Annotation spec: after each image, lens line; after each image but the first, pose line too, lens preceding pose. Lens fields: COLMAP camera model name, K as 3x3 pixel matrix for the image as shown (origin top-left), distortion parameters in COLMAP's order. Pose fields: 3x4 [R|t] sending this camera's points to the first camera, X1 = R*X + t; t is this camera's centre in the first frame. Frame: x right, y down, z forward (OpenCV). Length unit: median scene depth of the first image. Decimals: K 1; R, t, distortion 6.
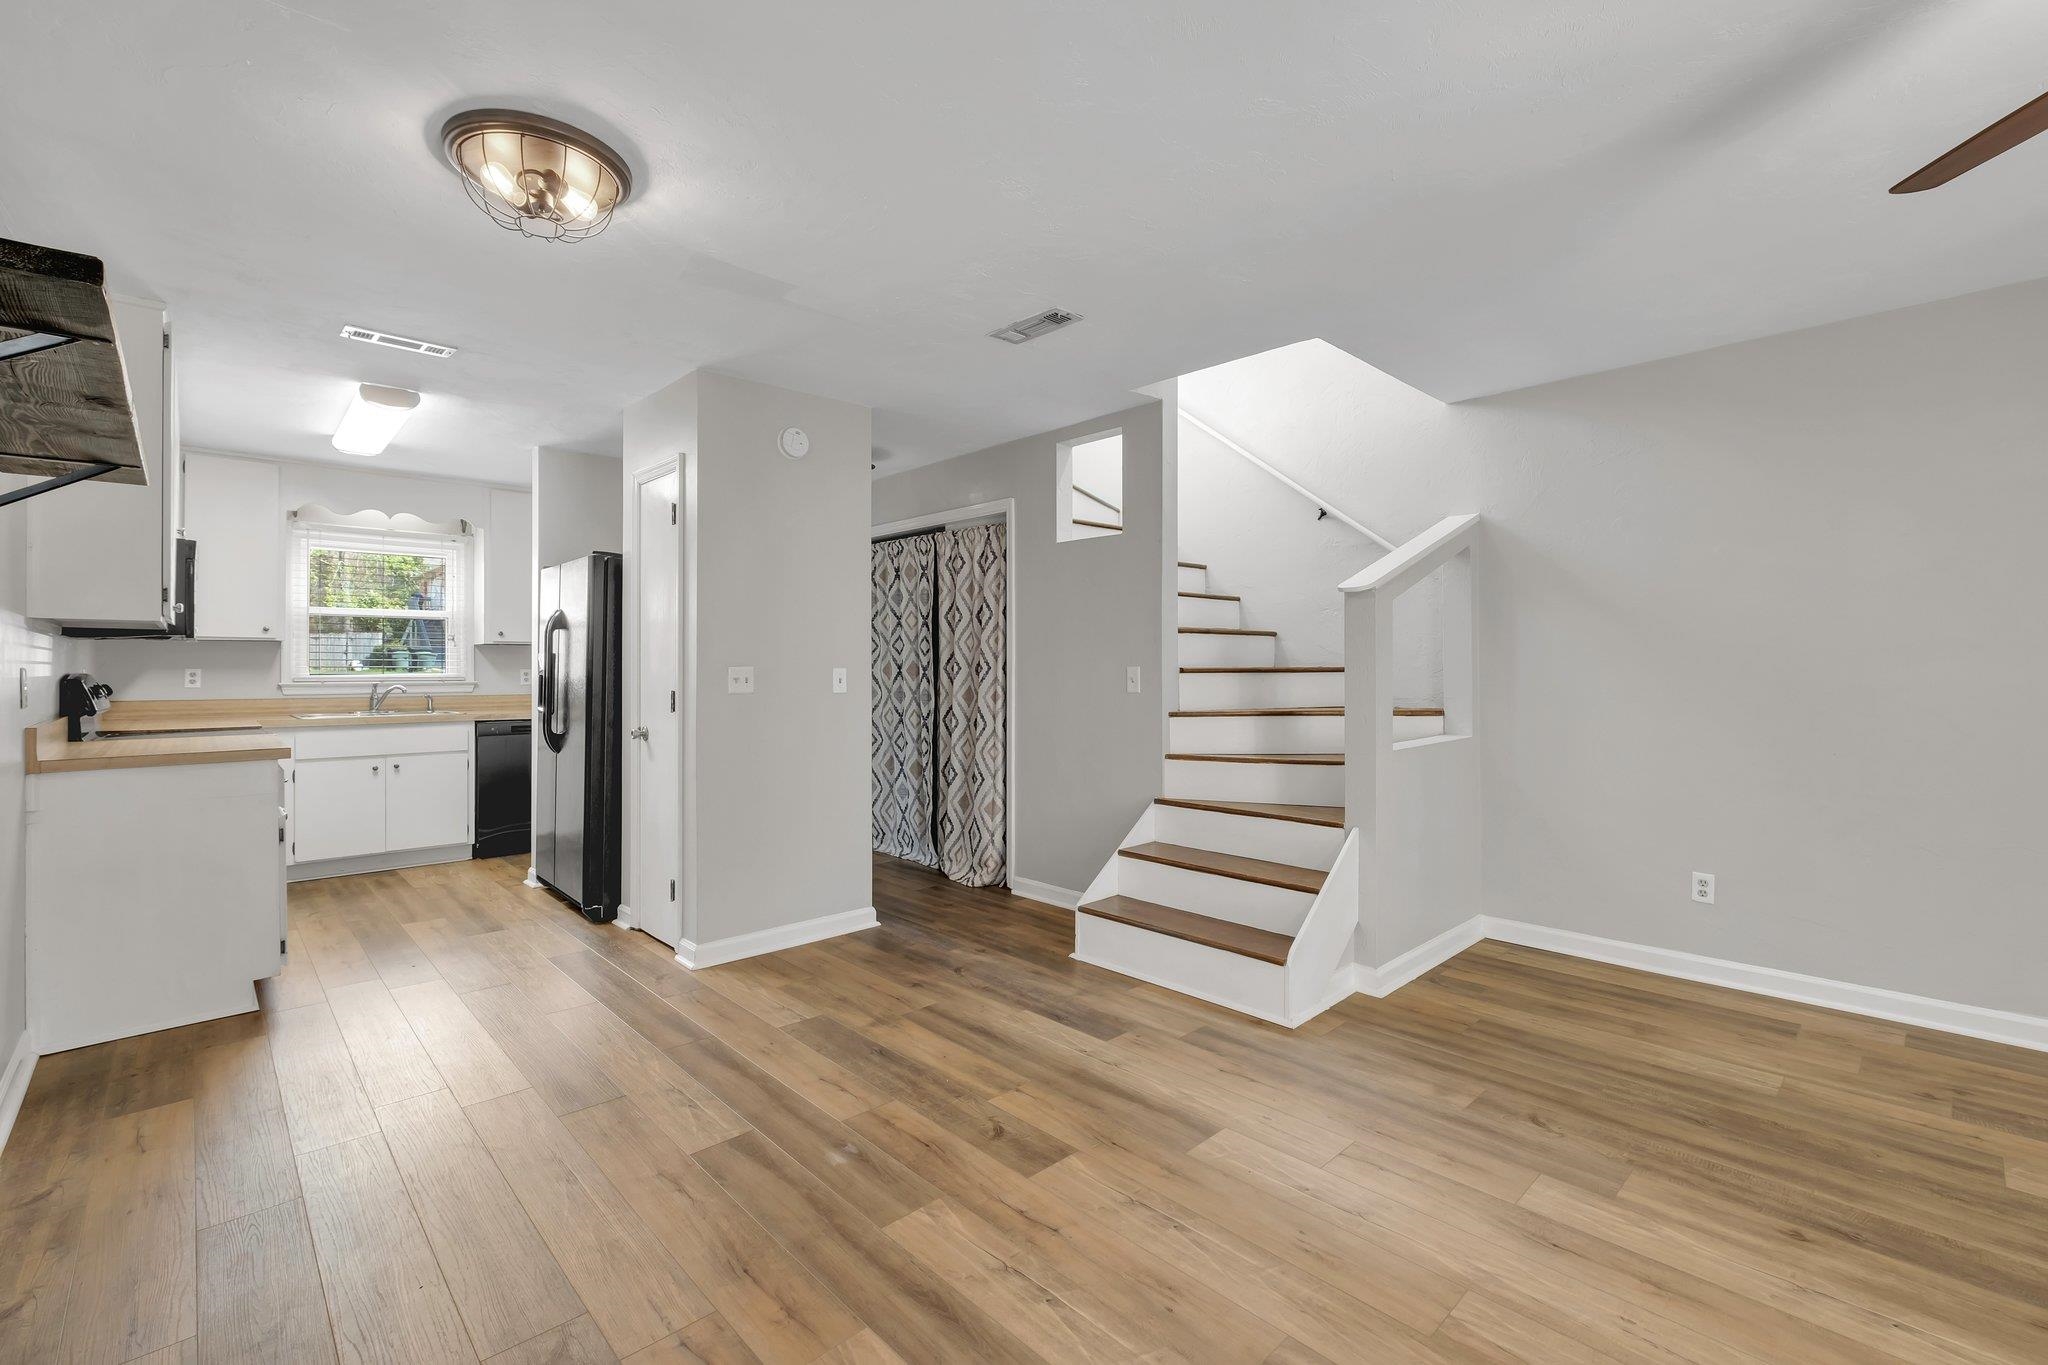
lens RADIAL K [[884.8, 0, 1022.5], [0, 884.8, 664.2], [0, 0, 1]] dist [-0.004817, -0.000082]
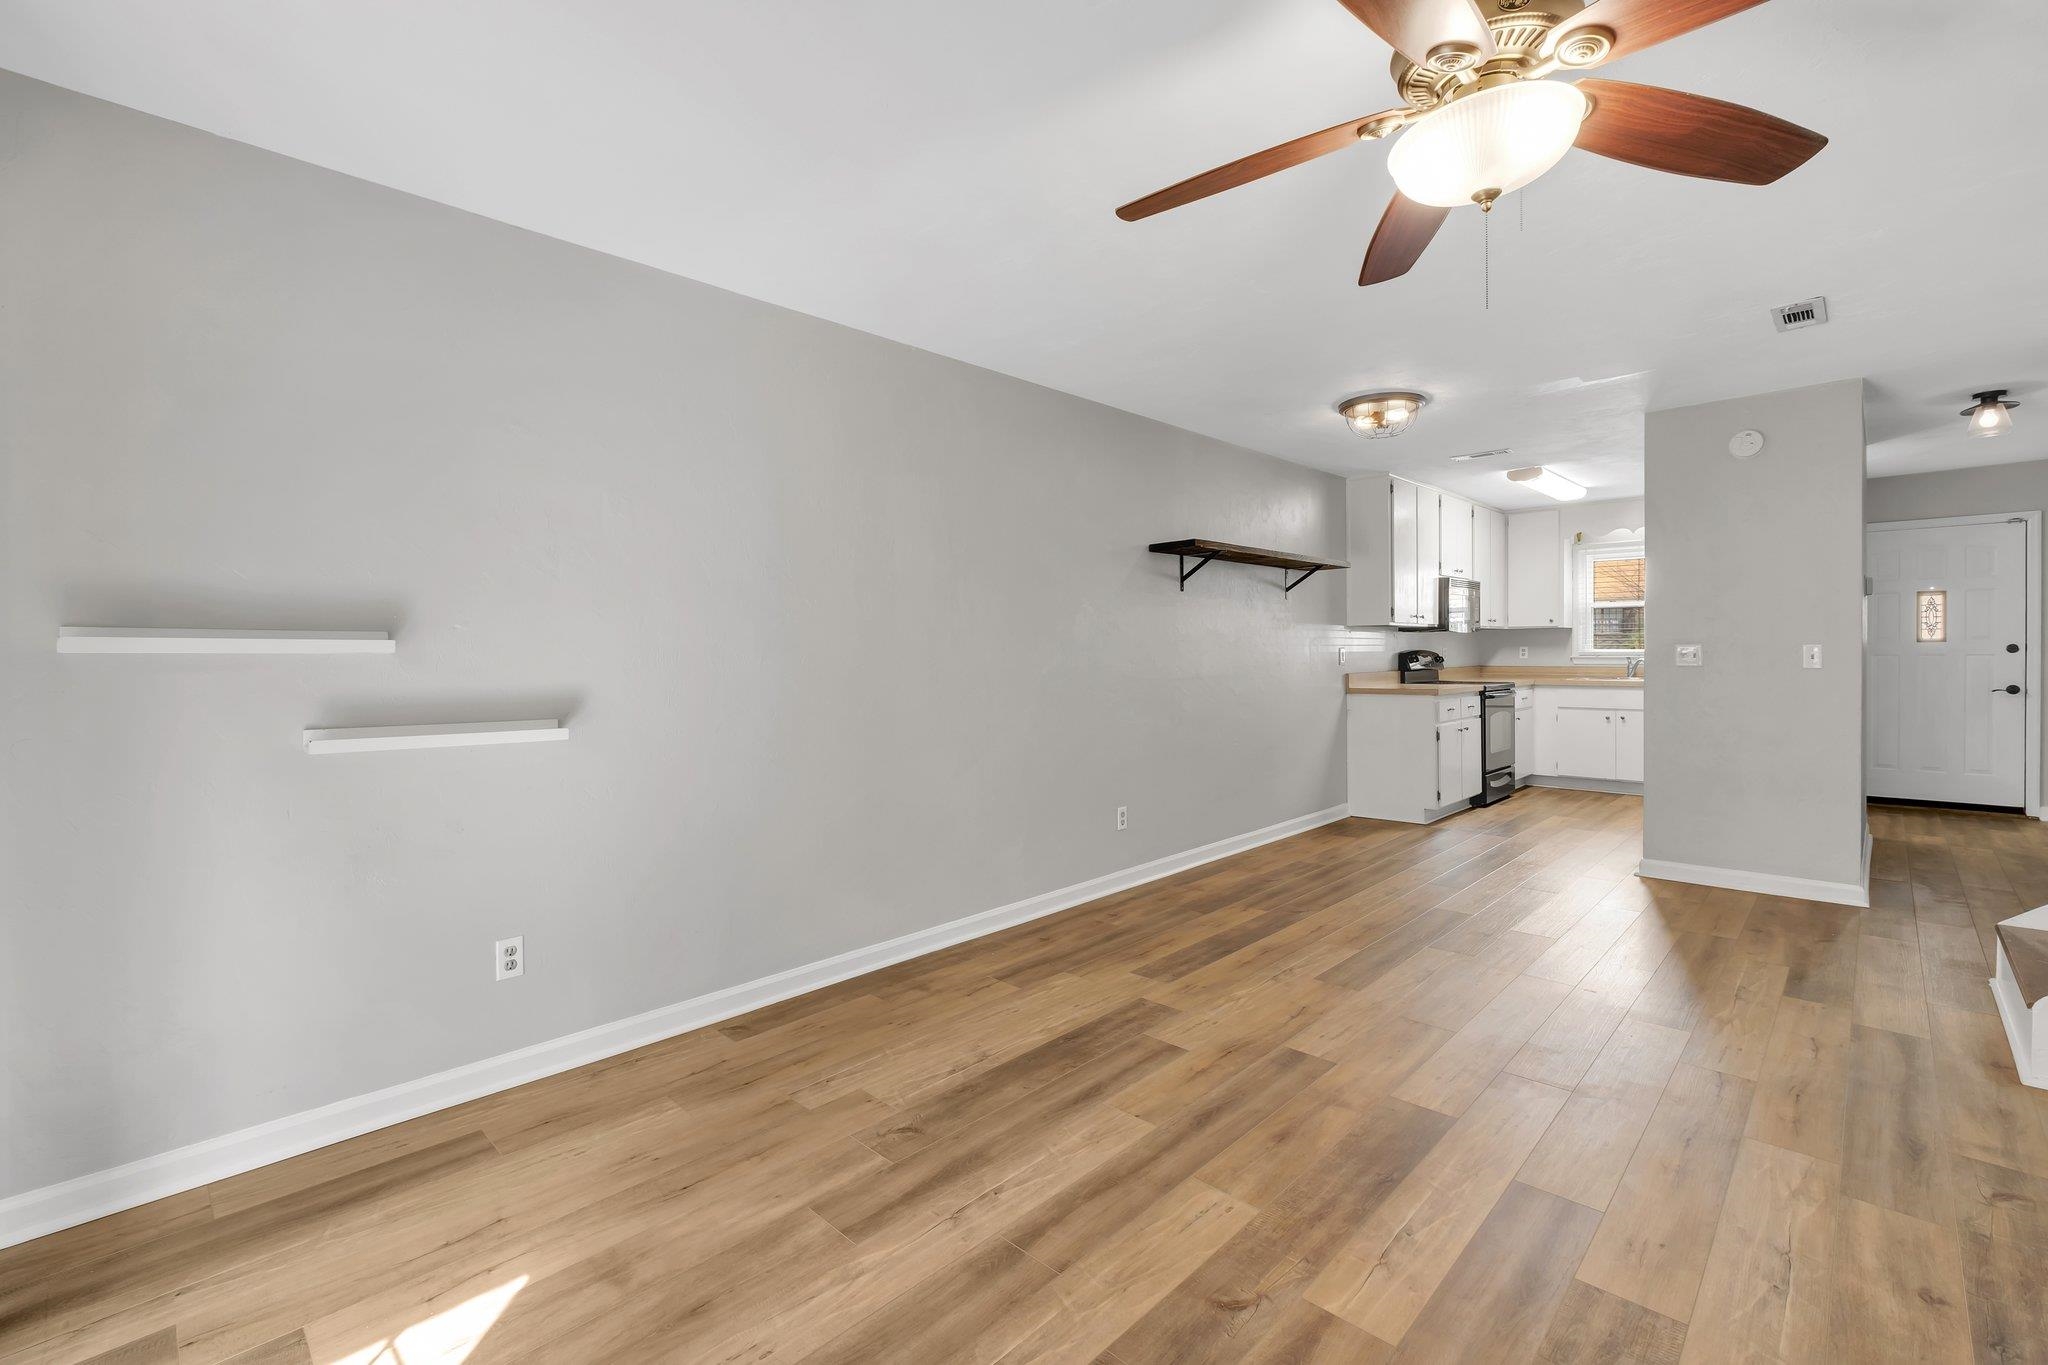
lens RADIAL K [[884.8, 0, 1022.5], [0, 884.8, 664.2], [0, 0, 1]] dist [-0.004817, -0.000082]
pose [[0.036673, 0.016525, -0.999191, 0.775193], [0.012220, 0.999781, 0.016983, -0.001312], [0.999253, -0.012833, 0.036463, 0.035633]]
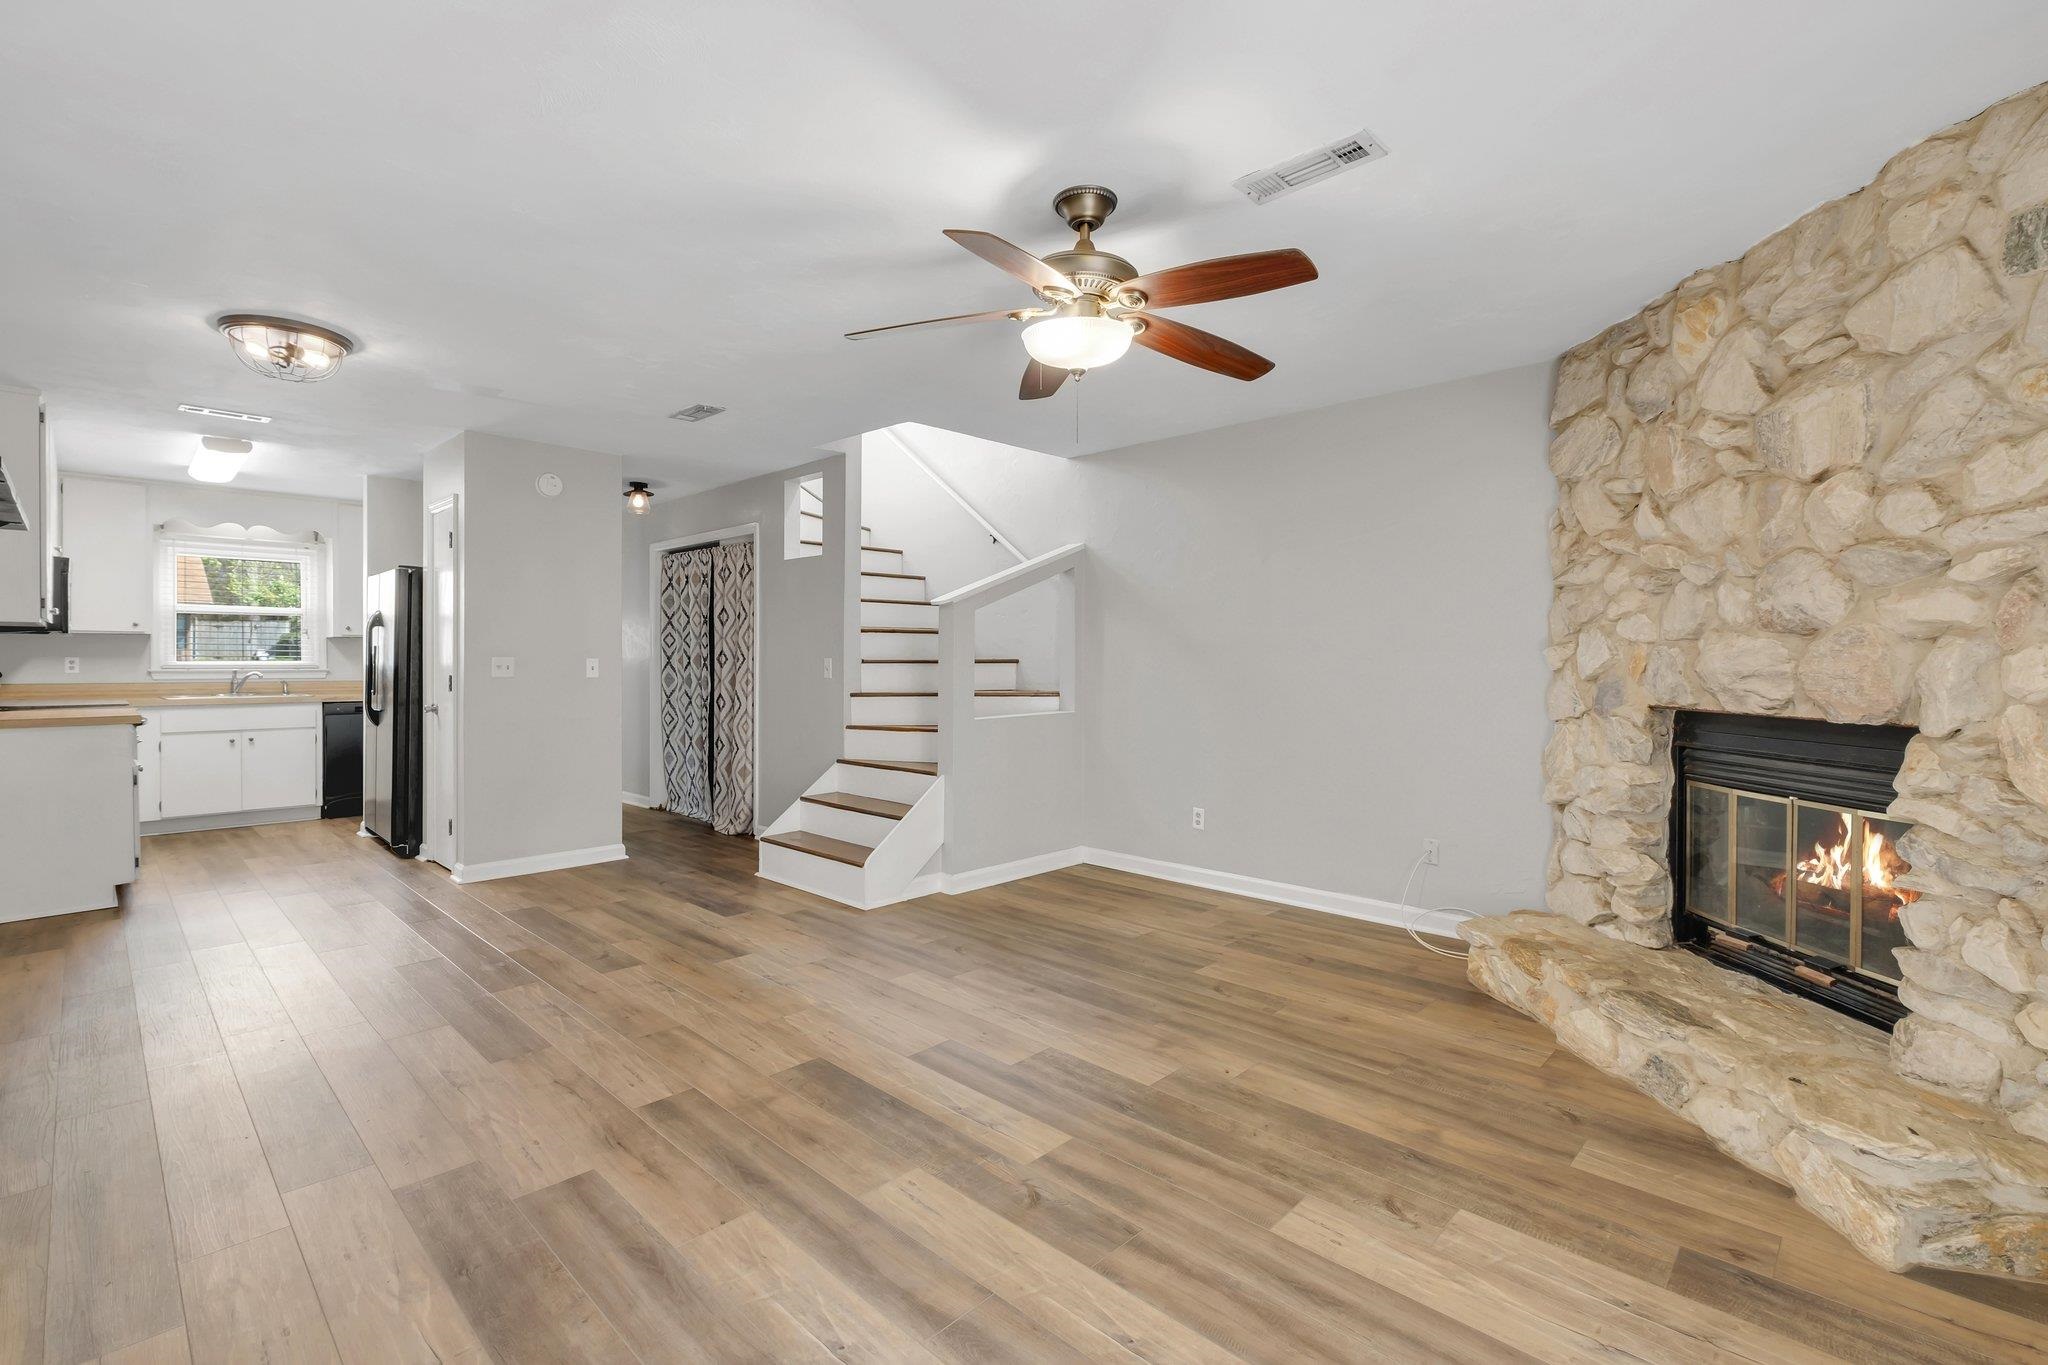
lens RADIAL K [[917.2, 0, 1022.3], [0, 917.2, 666.7], [0, 0, 1]] dist [-0.001128, -0.000079]
pose [[0.999168, 0.003300, 0.040659, 0.359063], [-0.003767, 0.999928, 0.011416, -0.001243], [-0.040618, -0.011560, 0.999108, -0.356524]]
